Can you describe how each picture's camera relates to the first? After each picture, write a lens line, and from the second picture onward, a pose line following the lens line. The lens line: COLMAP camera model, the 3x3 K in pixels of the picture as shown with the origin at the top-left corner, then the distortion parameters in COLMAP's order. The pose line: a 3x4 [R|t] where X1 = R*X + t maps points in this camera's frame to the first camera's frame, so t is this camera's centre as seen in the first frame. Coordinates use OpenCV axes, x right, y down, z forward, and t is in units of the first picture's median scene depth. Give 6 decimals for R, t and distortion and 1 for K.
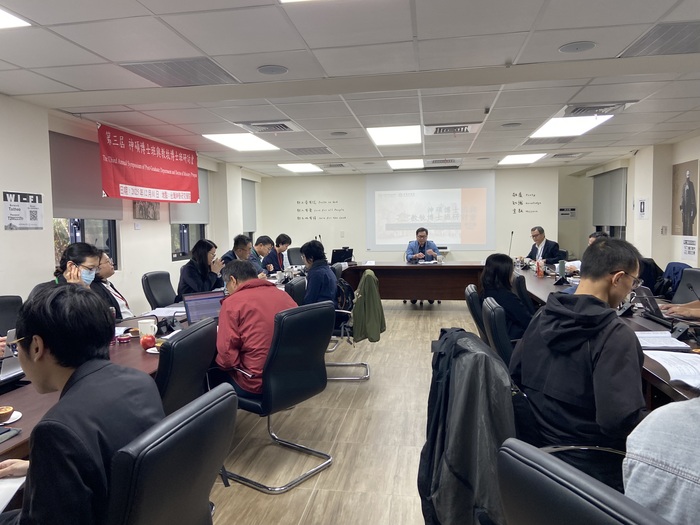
lens RADIAL K [[525.8, 0, 340.0], [0, 525.8, 254.1], [0, 0, 1]] dist [0.091530, -0.085329]
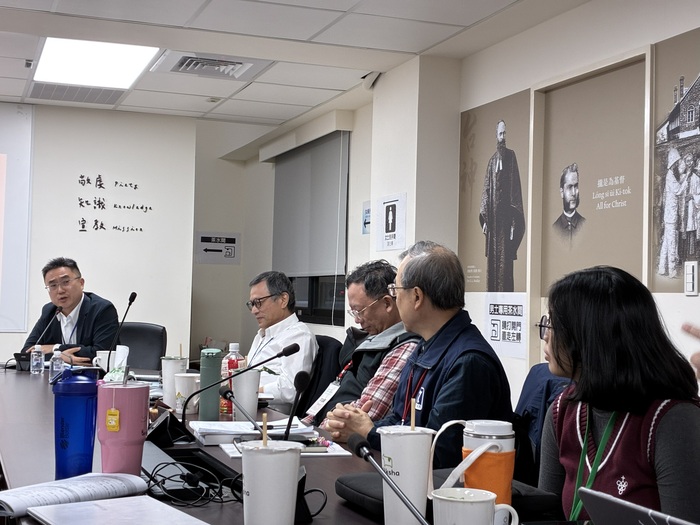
lens RADIAL K [[1058.9, 0, 353.3], [0, 1058.9, 244.2], [0, 0, 1]] dist [0.103484, 0.000000]
pose [[0.865172, 0.060152, 0.497854, 0.133027], [-0.008387, 0.994377, -0.105568, 0.008460], [-0.501405, 0.087159, 0.860811, 0.294005]]
